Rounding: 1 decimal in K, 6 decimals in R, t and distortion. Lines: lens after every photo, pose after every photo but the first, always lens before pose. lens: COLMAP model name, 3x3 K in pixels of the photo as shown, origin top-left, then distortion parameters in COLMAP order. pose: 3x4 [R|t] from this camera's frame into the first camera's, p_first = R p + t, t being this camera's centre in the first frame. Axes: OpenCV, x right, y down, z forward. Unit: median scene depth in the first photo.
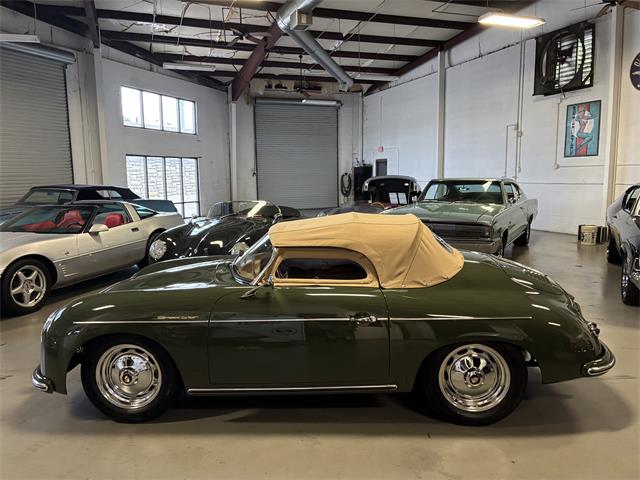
lens RADIAL K [[486.0, 0, 318.6], [0, 486.0, 235.6], [0, 0, 1]] dist [0.053081, -0.048872]
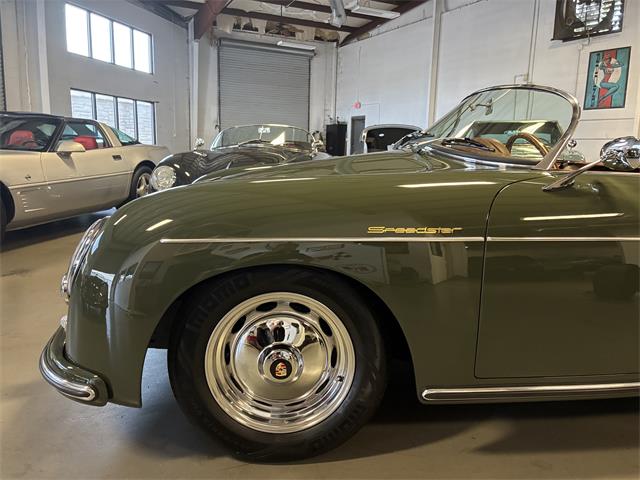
lens RADIAL K [[485.8, 0, 320.0], [0, 485.8, 234.9], [0, 0, 1]] dist [0.056759, -0.075977]
pose [[0.990880, 0.013414, 0.134076, -0.109343], [-0.020284, 0.998543, 0.050012, 0.038737], [-0.133210, -0.052276, 0.989708, 0.147935]]
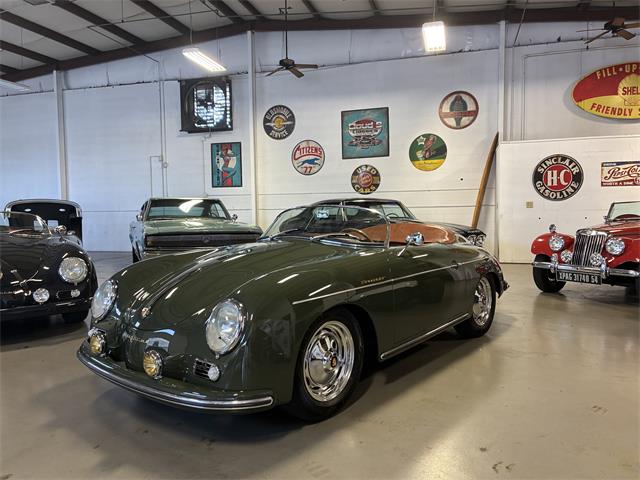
lens RADIAL K [[486.0, 0, 318.6], [0, 486.0, 235.6], [0, 0, 1]] dist [0.053081, -0.048872]
pose [[0.594120, -0.029137, 0.803849, -0.285833], [0.103820, 0.993763, -0.040712, 0.027318], [-0.797648, 0.107643, 0.593439, 0.129108]]
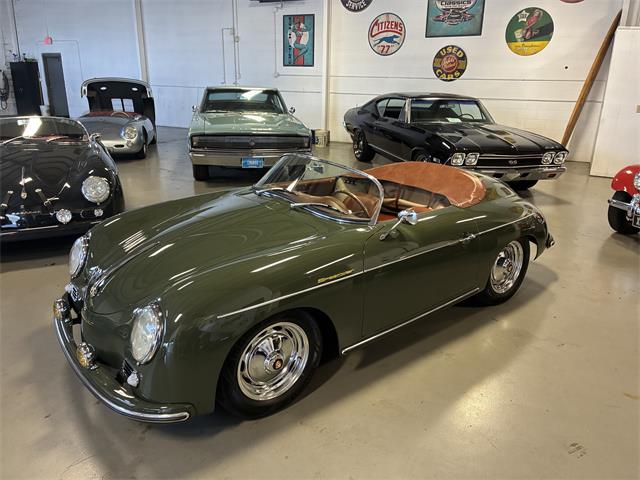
lens RADIAL K [[486.0, 0, 318.6], [0, 486.0, 235.6], [0, 0, 1]] dist [0.053081, -0.048872]
pose [[0.743084, -0.183520, 0.643542, -0.214691], [0.054759, 0.975112, 0.214845, -0.021581], [-0.666954, -0.124408, 0.734640, 0.103627]]
